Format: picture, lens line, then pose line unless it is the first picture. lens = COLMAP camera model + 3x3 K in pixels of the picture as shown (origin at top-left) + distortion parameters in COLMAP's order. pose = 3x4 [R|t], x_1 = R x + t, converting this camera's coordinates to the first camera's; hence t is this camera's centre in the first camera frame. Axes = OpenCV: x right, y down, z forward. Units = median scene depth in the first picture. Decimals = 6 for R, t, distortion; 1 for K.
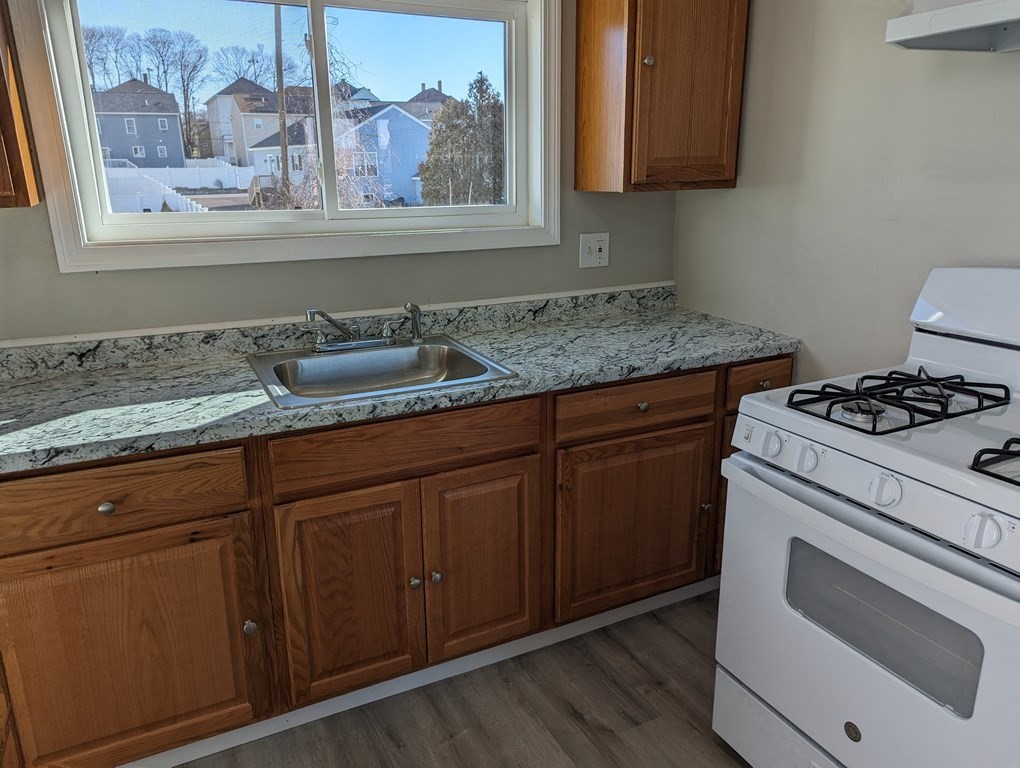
lens RADIAL K [[748.6, 0, 505.3], [0, 748.6, 390.2], [0, 0, 1]] dist [0.001886, -0.028842]
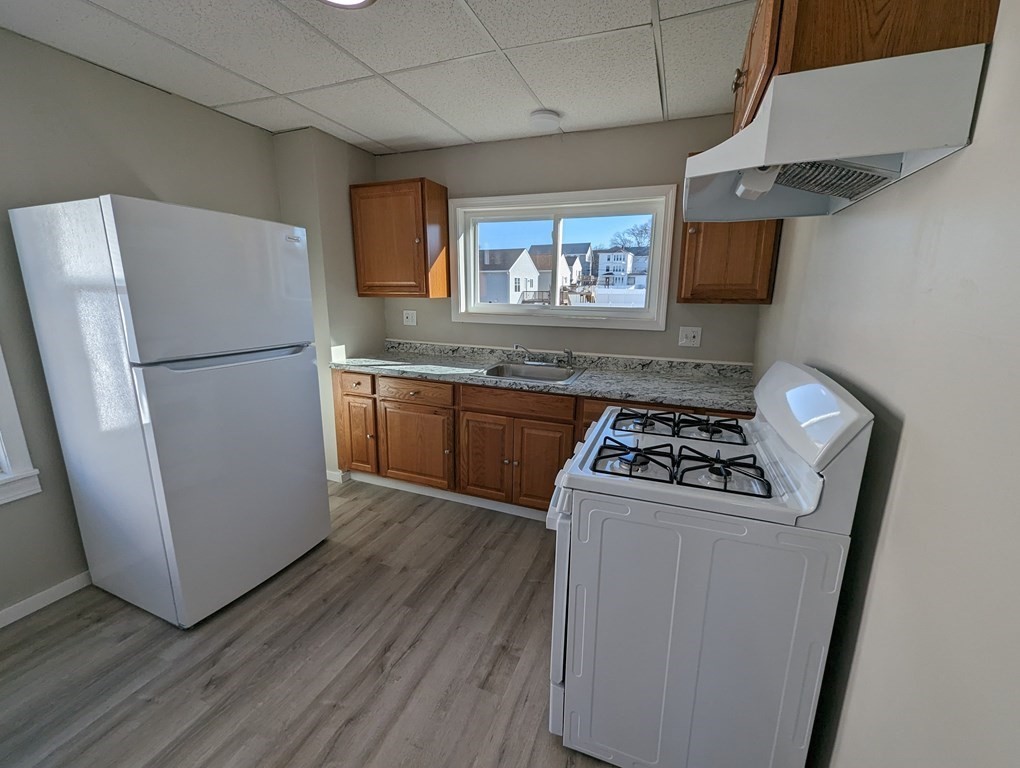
lens RADIAL K [[421.4, 0, 500.3], [0, 421.4, 378.7], [0, 0, 1]] dist [-0.002610, 0.002014]
pose [[0.646541, 0.169745, -0.743755, 0.797932], [-0.229624, 0.973020, 0.022459, -0.020230], [0.727501, 0.156263, 0.668075, 0.067997]]
